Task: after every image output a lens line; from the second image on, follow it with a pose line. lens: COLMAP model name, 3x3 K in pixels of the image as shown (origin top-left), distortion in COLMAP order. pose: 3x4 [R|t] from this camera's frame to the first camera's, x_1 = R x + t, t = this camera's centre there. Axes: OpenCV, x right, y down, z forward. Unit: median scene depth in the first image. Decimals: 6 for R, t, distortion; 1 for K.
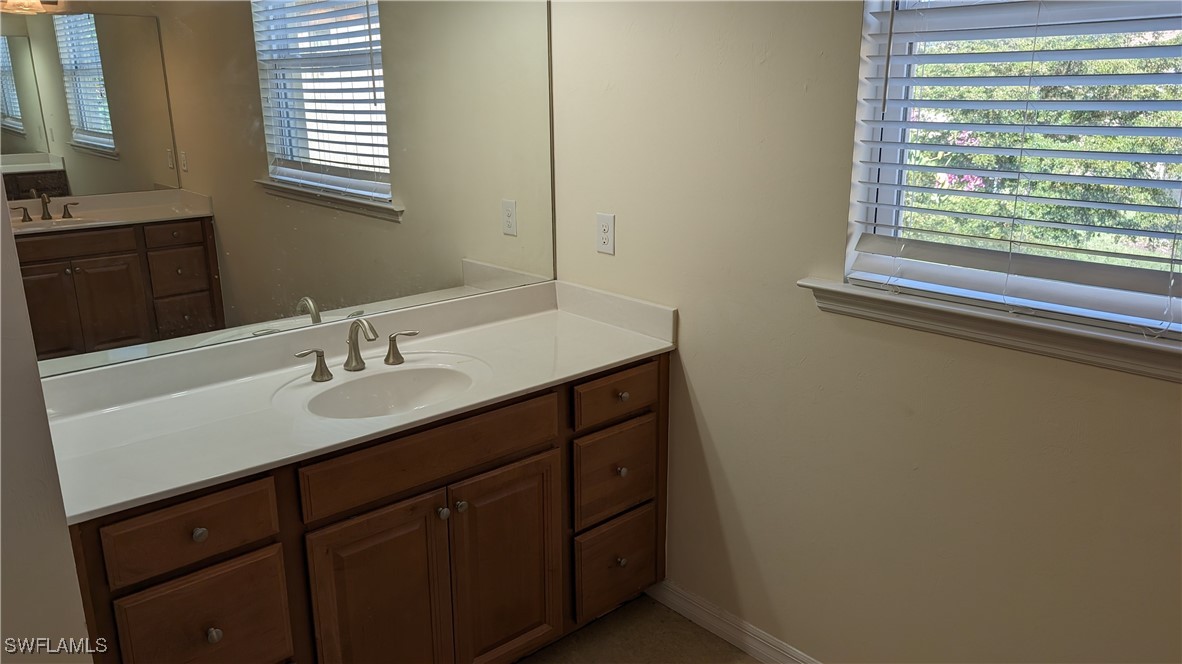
lens RADIAL K [[868.4, 0, 606.4], [0, 868.4, 332.2], [0, 0, 1]] dist [0.026375, -0.006743]
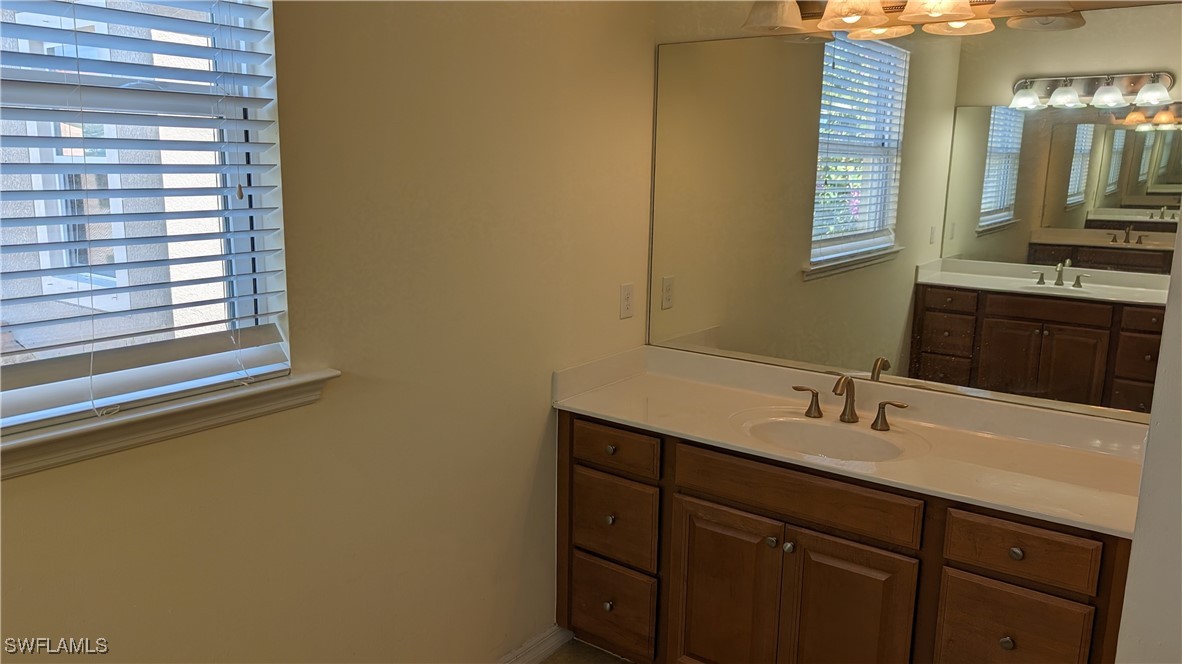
lens RADIAL K [[868.4, 0, 606.4], [0, 868.4, 332.2], [0, 0, 1]] dist [0.026375, -0.006743]
pose [[-0.212755, -0.178282, 0.960703, -0.807427], [0.261051, 0.937102, 0.231714, -0.248620], [-0.941588, 0.300091, -0.152833, 0.900163]]
